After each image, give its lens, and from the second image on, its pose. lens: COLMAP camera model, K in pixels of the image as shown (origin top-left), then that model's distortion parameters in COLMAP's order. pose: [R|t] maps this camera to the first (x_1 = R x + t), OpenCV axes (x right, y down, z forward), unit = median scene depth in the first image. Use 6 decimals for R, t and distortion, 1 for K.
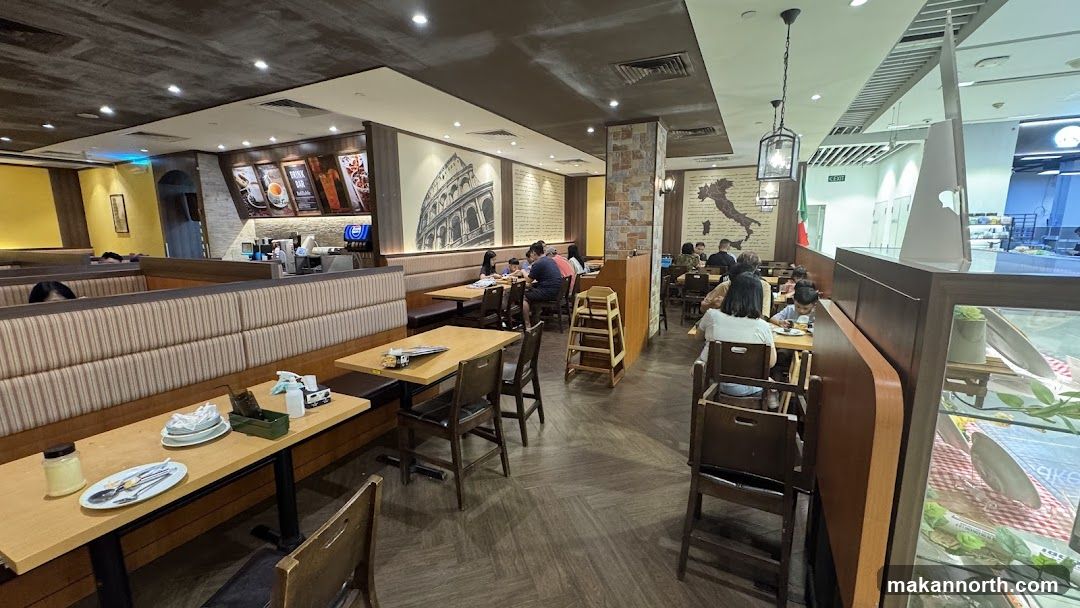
lens RADIAL K [[429.8, 0, 540.9], [0, 429.8, 304.9], [0, 0, 1]] dist [-0.005980, -0.000151]
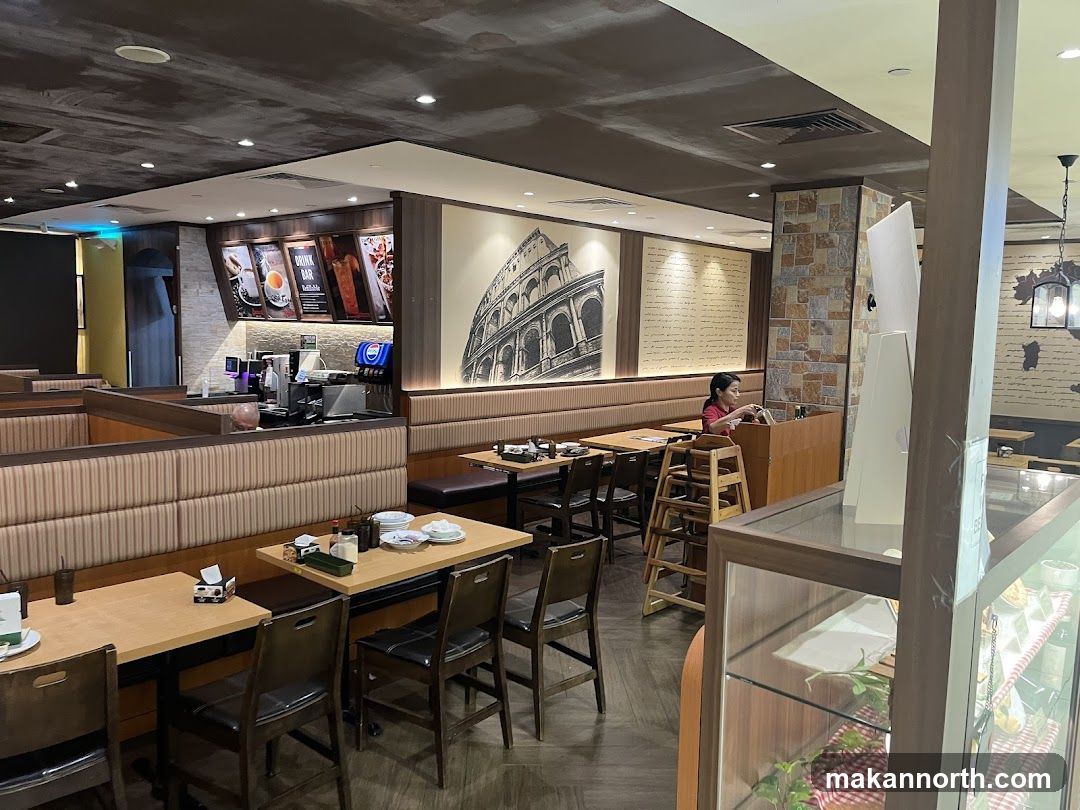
lens RADIAL K [[817.0, 0, 539.9], [0, 817.0, 406.7], [0, 0, 1]] dist [0.060445, -0.083188]
pose [[0.964197, 0.054692, -0.259486, 0.148744], [-0.073607, 0.995248, -0.063741, -0.028219], [0.254767, 0.080559, 0.963641, -0.137134]]
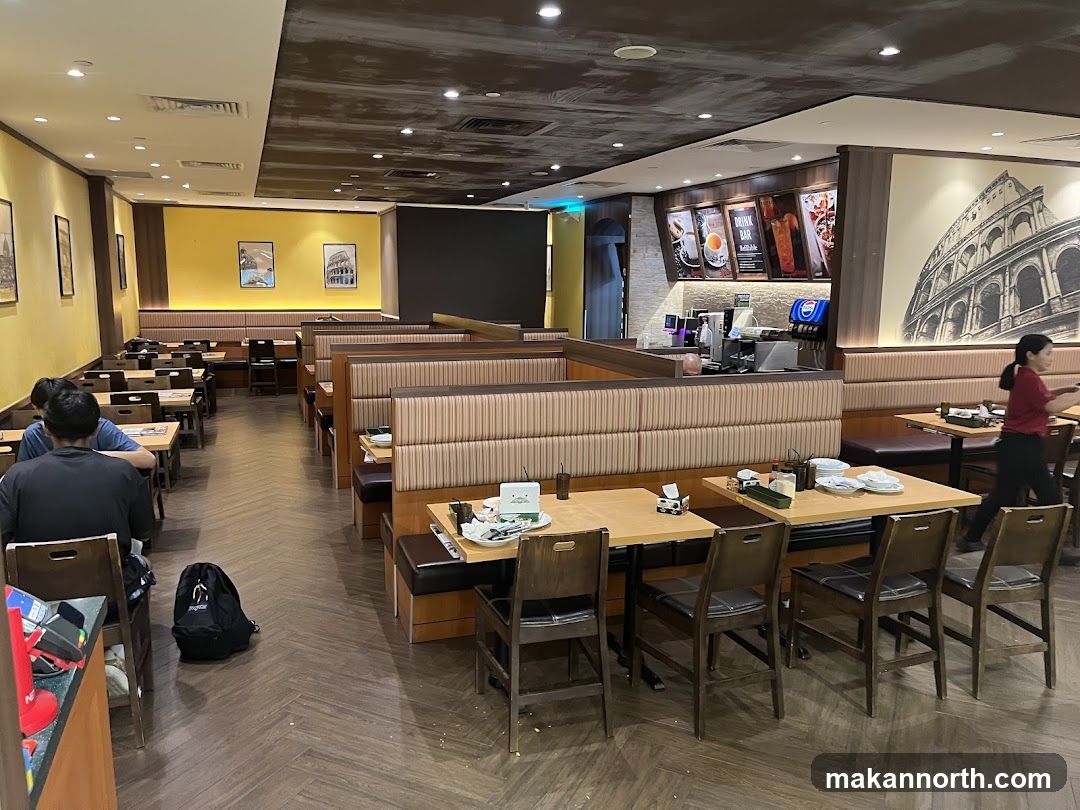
lens RADIAL K [[817.0, 0, 530.6], [0, 817.0, 402.3], [0, 0, 1]] dist [0.060445, -0.083188]
pose [[0.712497, 0.116925, -0.691865, 0.164049], [-0.132998, 0.990648, 0.030456, -0.010454], [0.688956, 0.070317, 0.721384, -0.206188]]
